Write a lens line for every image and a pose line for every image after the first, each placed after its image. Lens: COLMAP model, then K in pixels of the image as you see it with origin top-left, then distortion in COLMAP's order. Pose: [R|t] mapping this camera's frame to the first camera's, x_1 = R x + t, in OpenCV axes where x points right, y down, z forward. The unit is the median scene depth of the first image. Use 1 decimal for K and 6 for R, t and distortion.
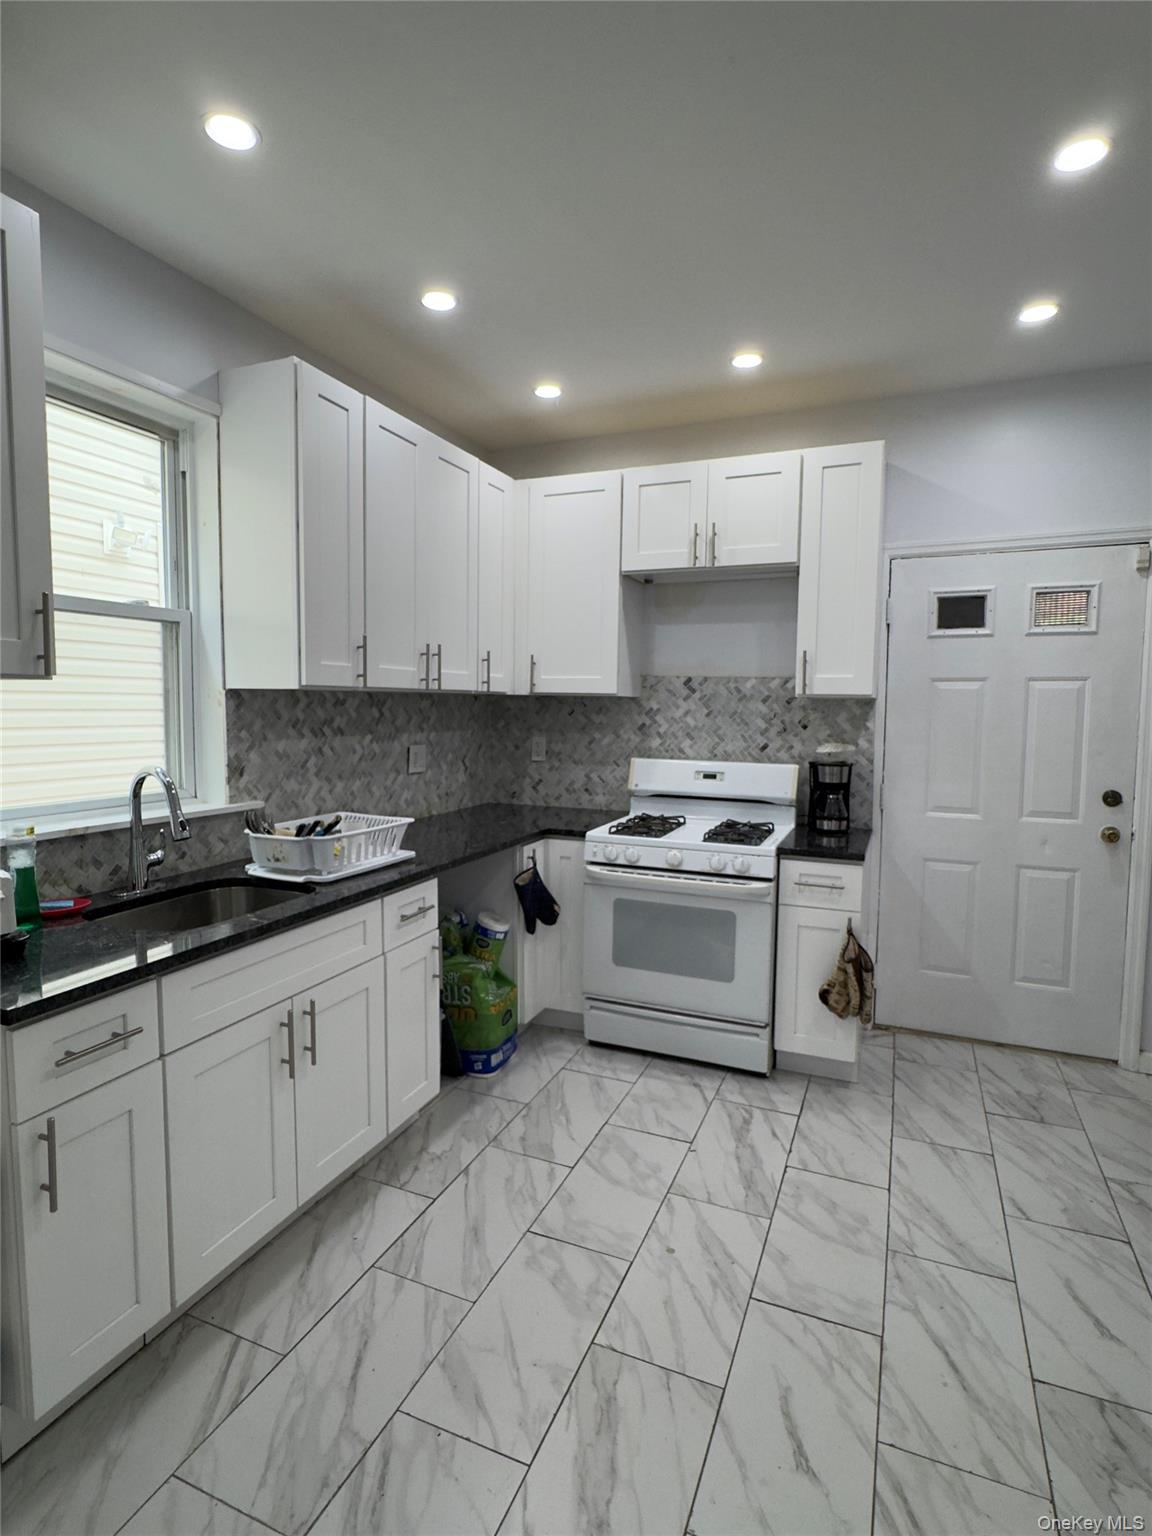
lens RADIAL K [[795.1, 0, 575.0], [0, 795.1, 764.9], [0, 0, 1]] dist [-0.006957, 0.001069]
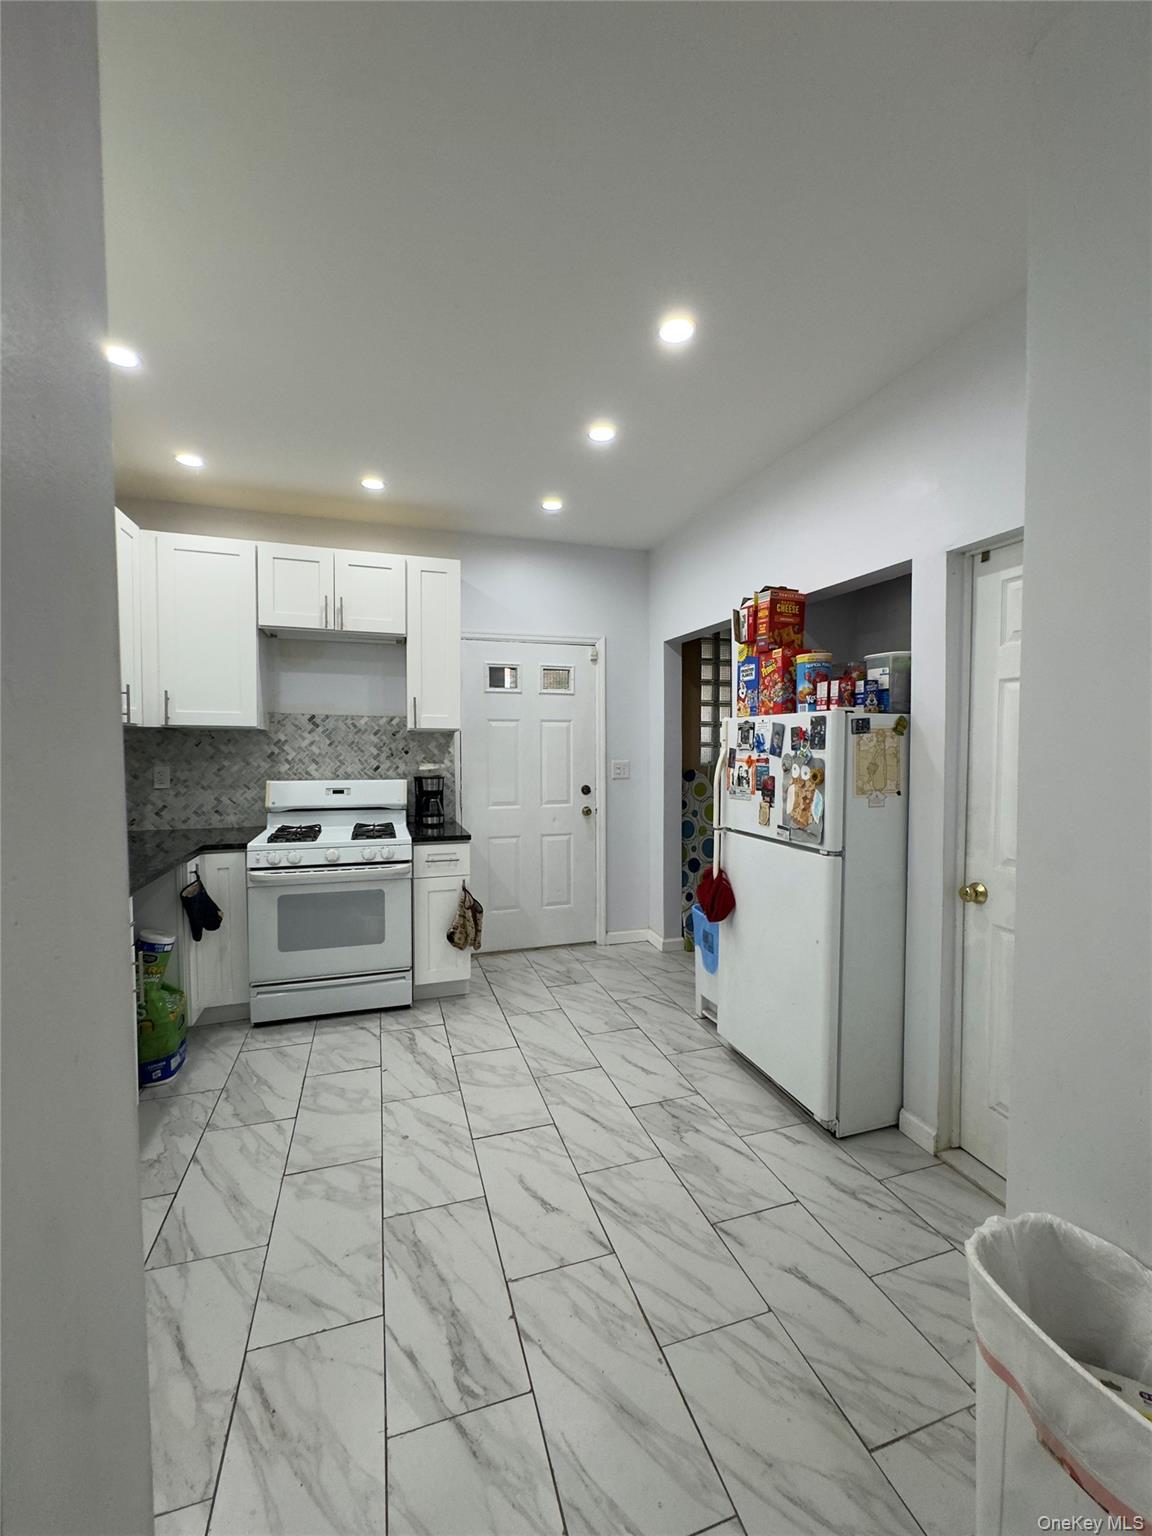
lens RADIAL K [[610.7, 0, 576.4], [0, 610.7, 767.1], [0, 0, 1]] dist [-0.002813, 0.000259]
pose [[0.754727, -0.029903, 0.655357, -0.220098], [0.054907, 0.998335, -0.017680, 0.015510], [-0.653737, 0.049327, 0.755112, 0.001435]]
